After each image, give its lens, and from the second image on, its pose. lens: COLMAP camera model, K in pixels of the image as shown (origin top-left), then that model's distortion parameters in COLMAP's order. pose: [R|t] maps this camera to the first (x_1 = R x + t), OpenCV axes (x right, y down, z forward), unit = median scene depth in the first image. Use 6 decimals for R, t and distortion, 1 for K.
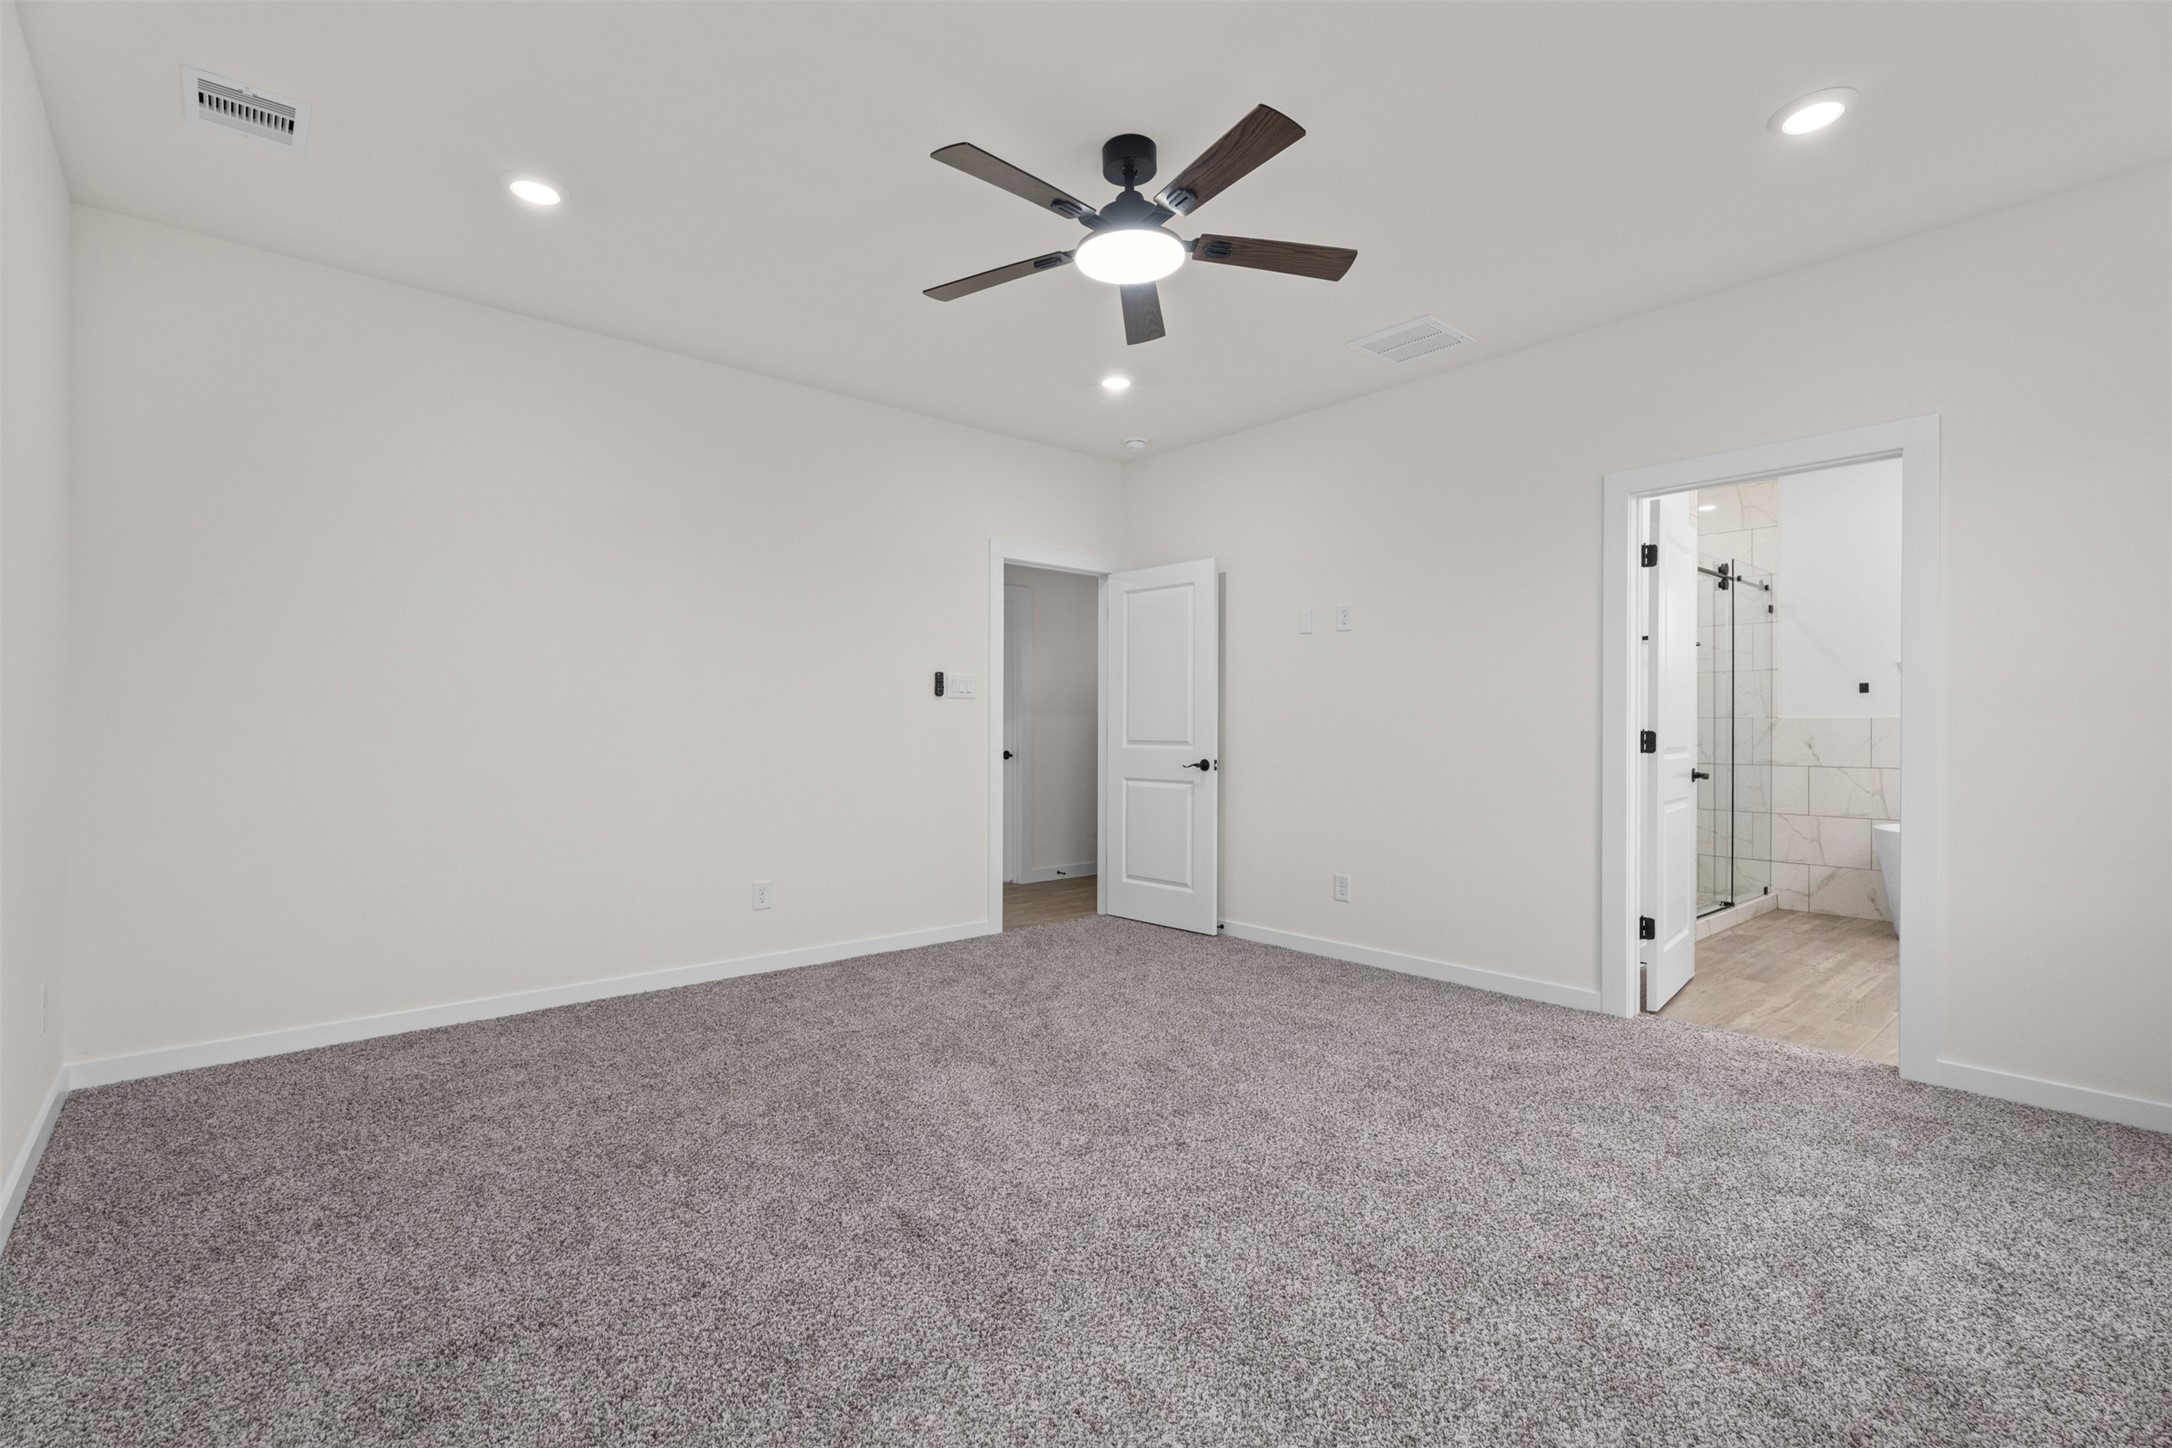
lens RADIAL K [[990.1, 0, 1075.9], [0, 990.1, 729.8], [0, 0, 1]] dist [0.001016, 0.000192]
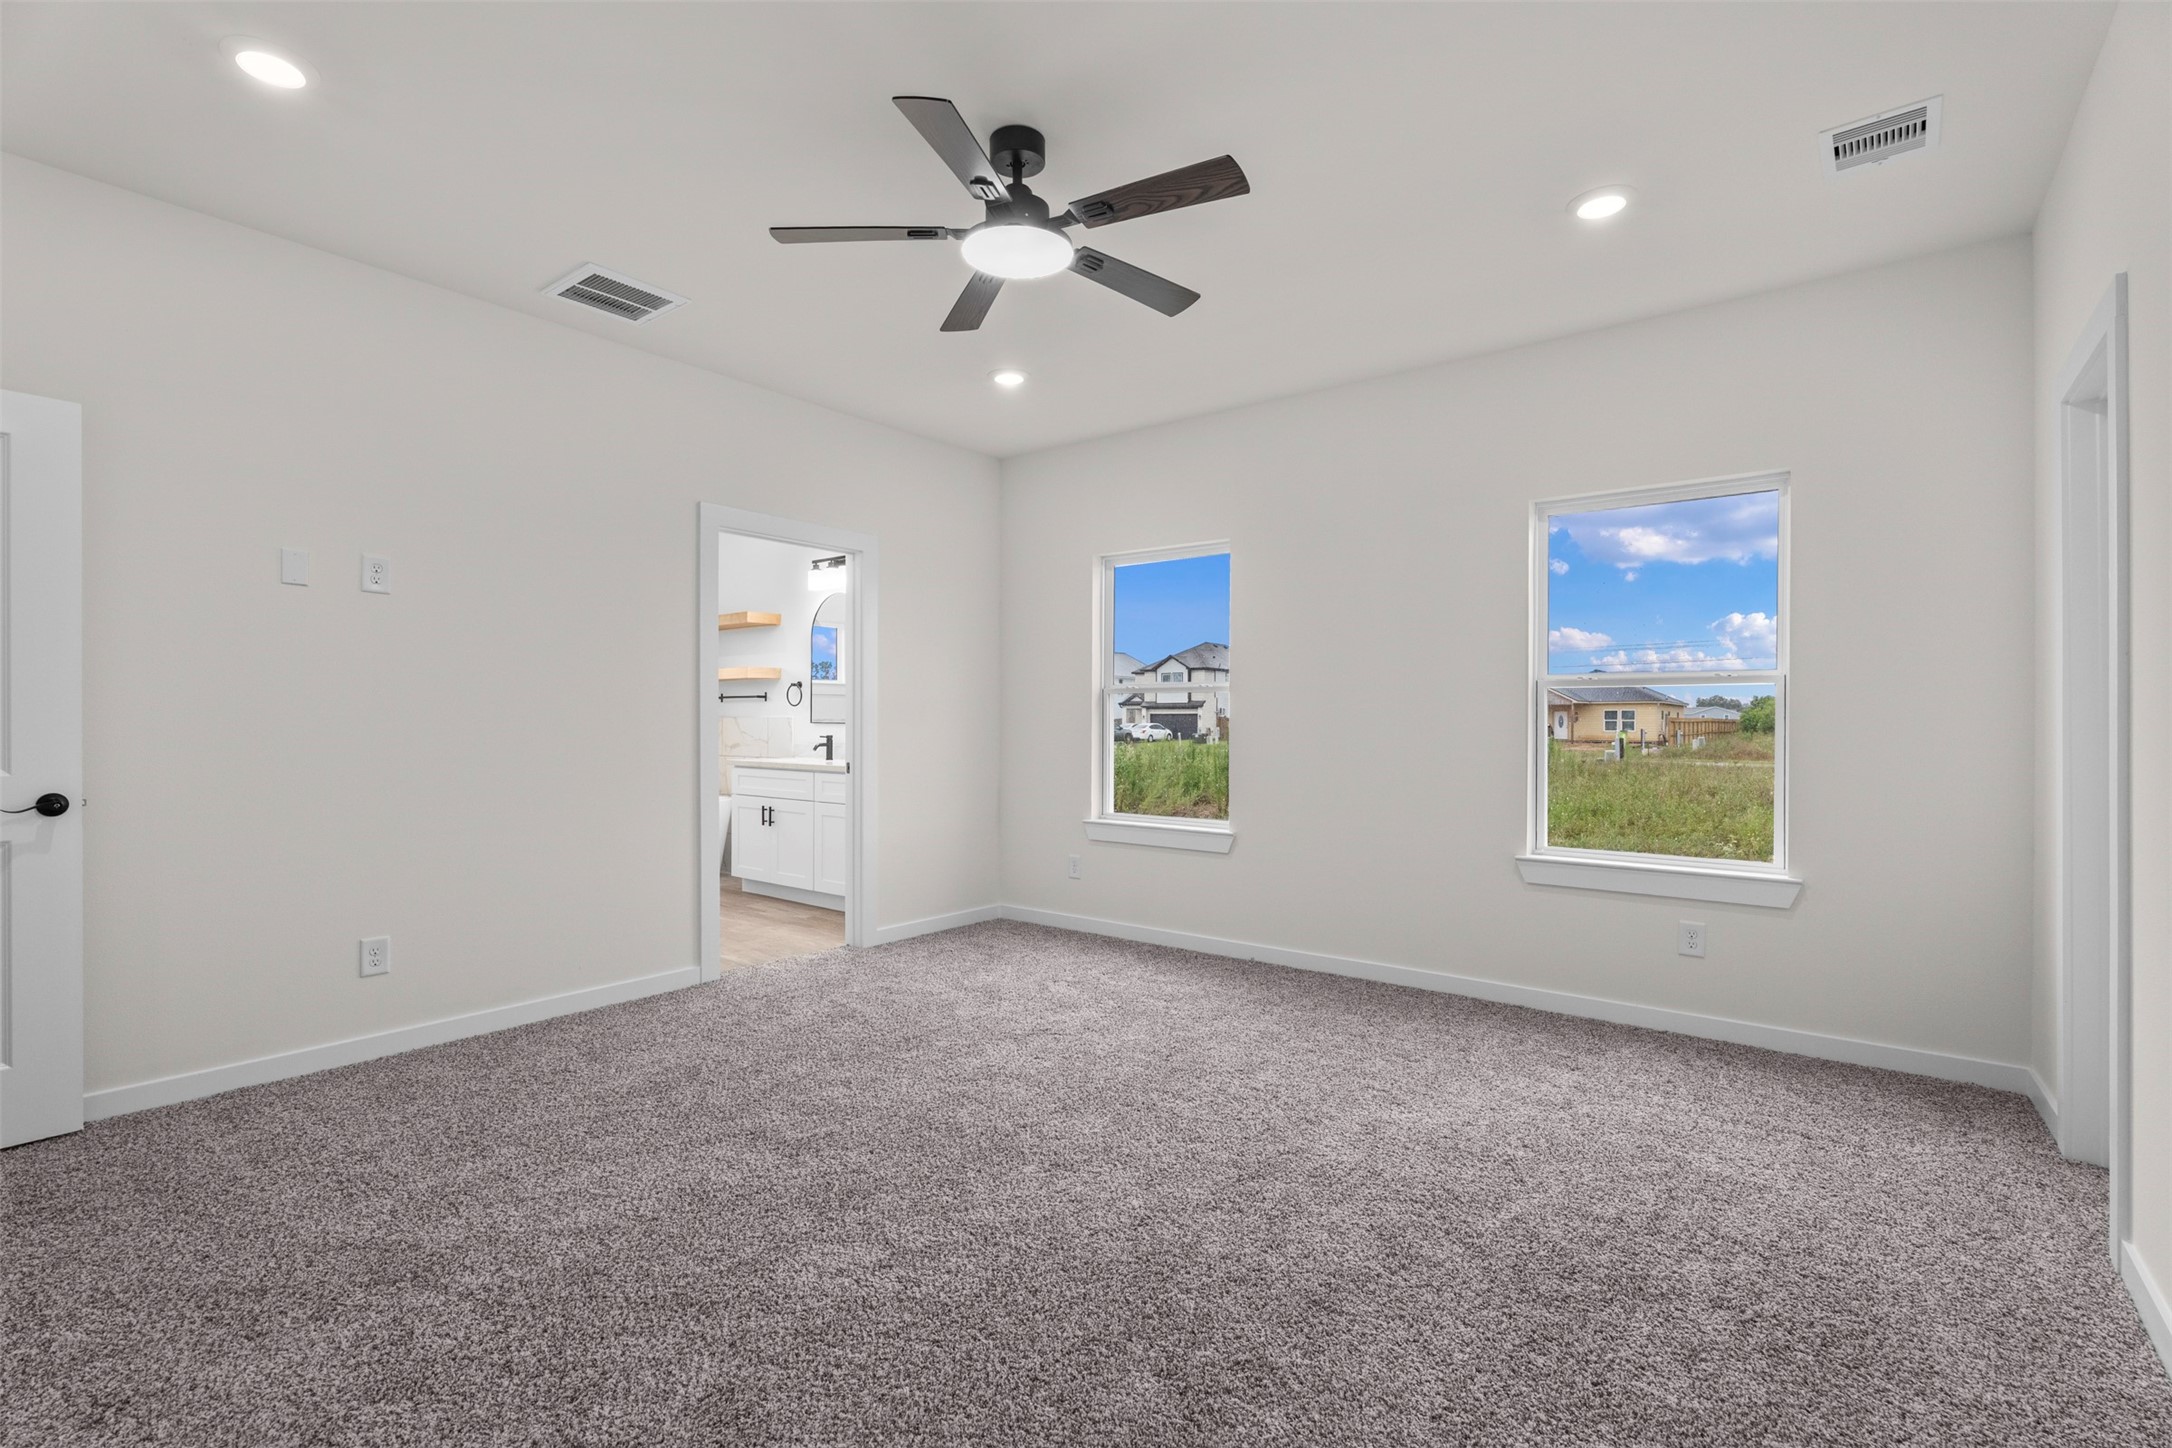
lens RADIAL K [[990.1, 0, 1075.9], [0, 990.1, 729.8], [0, 0, 1]] dist [0.001016, 0.000192]
pose [[-0.195924, -0.008921, 0.980579, -0.473980], [-0.000111, 0.999959, 0.009075, -0.007646], [-0.980619, 0.001670, -0.195917, 0.586468]]
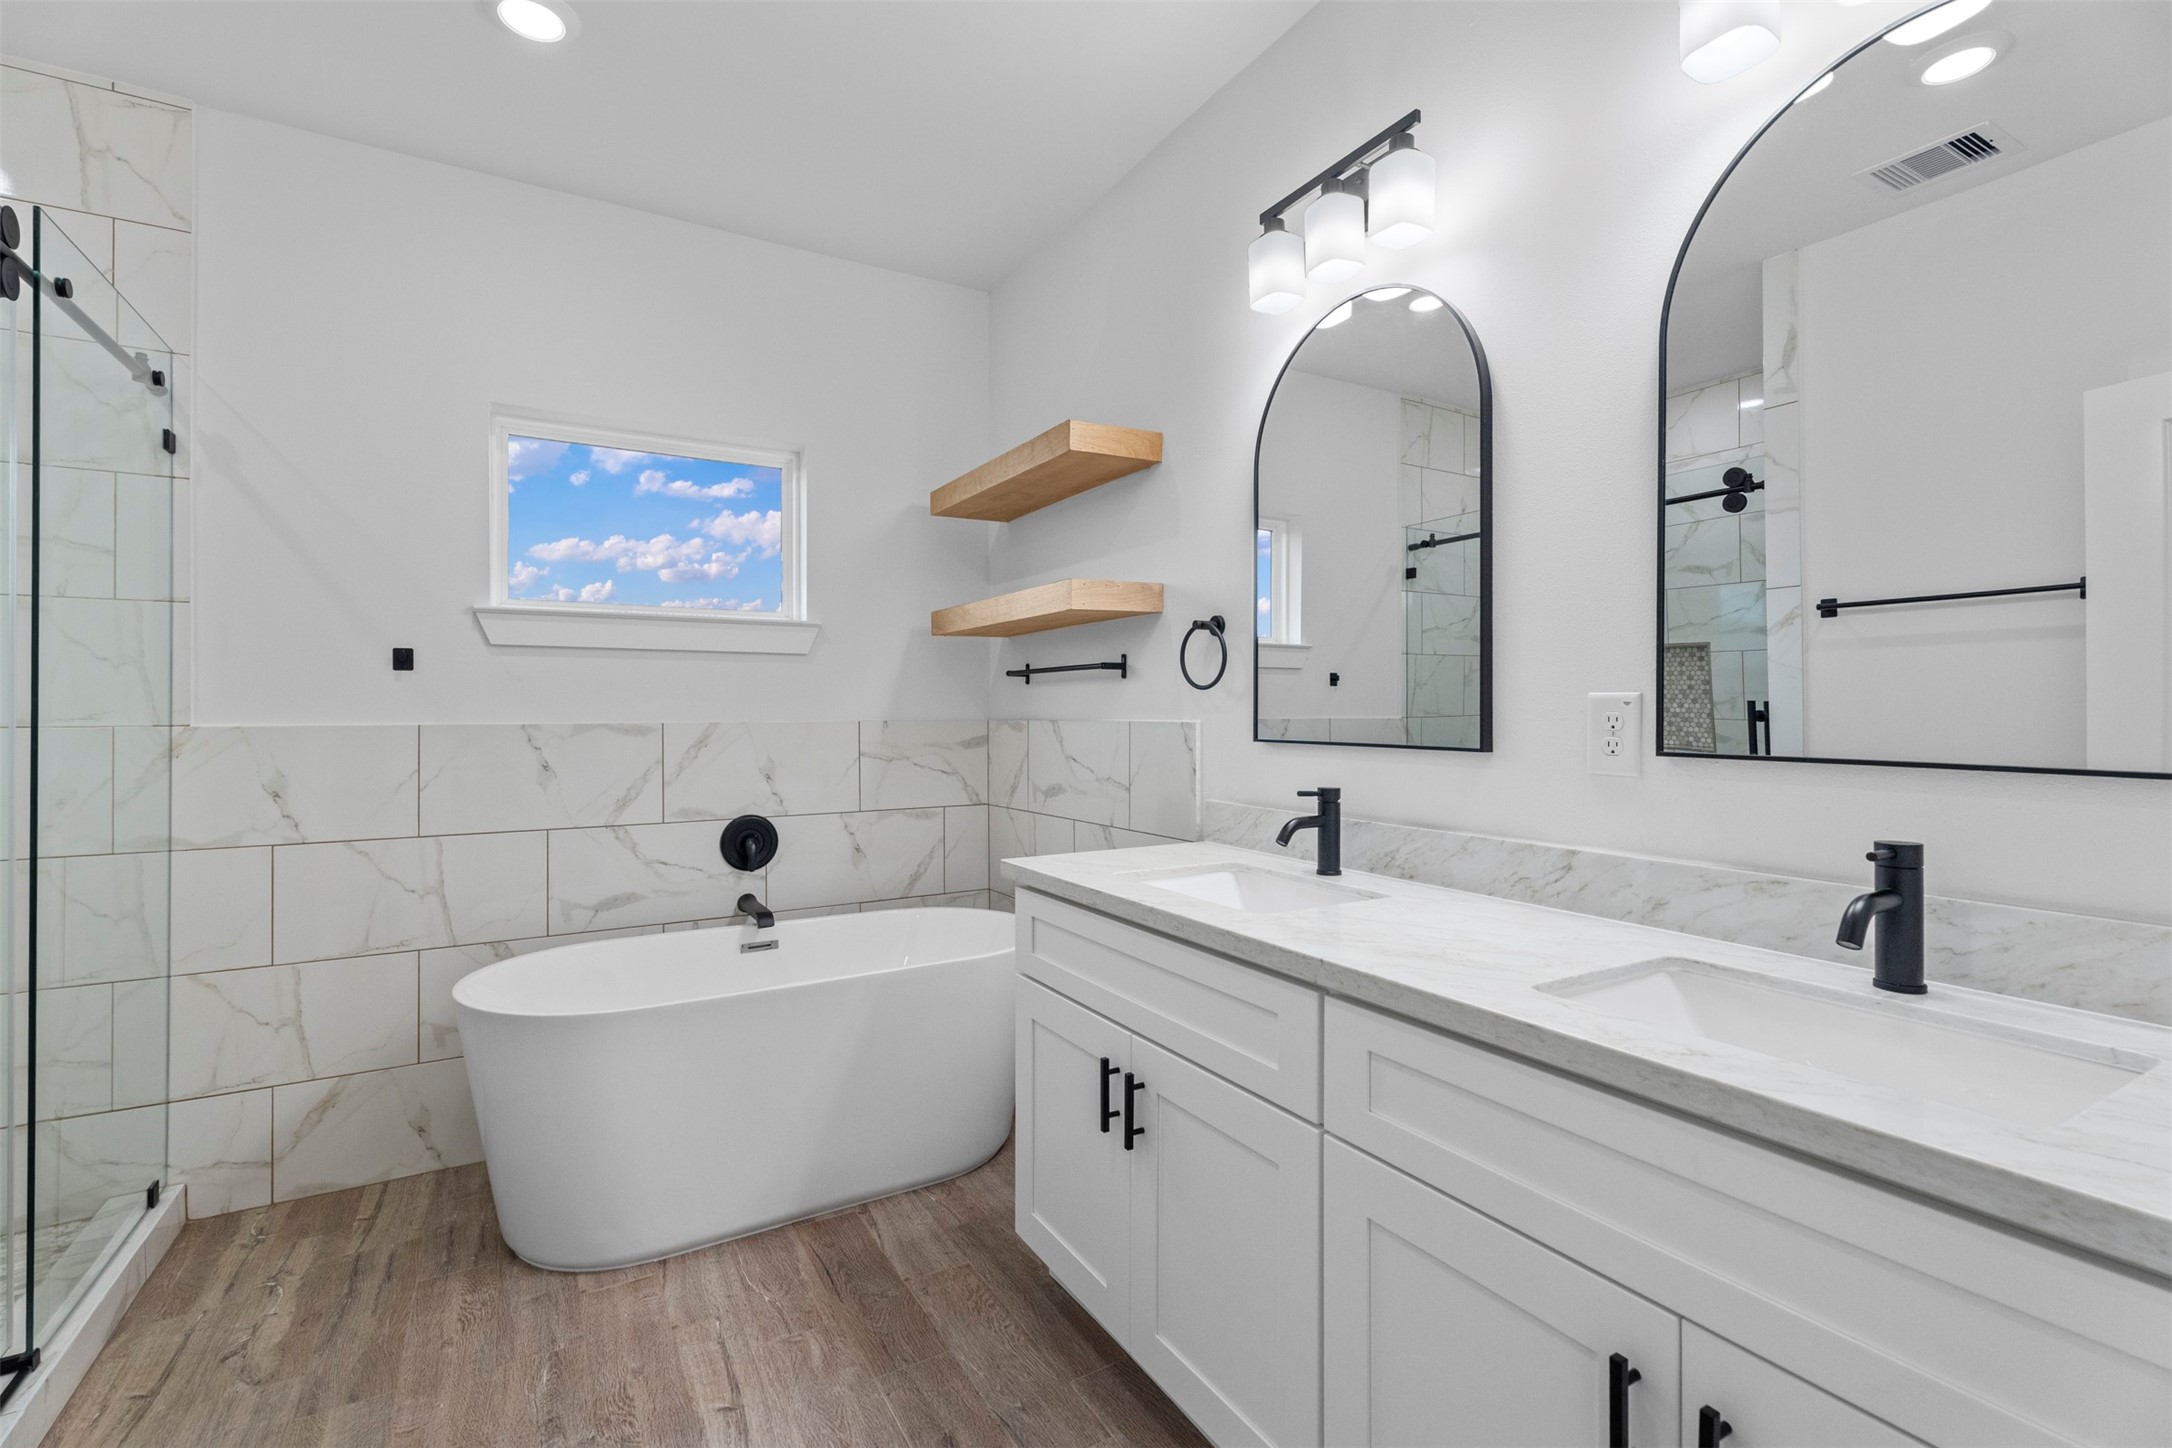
lens RADIAL K [[968.3, 0, 1085.3], [0, 968.3, 696.4], [0, 0, 1]] dist [-0.001248, 0.000066]
pose [[0.168813, 0.013294, 0.985558, 0.450378], [0.007616, 0.999862, -0.014792, -0.017929], [-0.985619, 0.010003, 0.168689, 0.673950]]
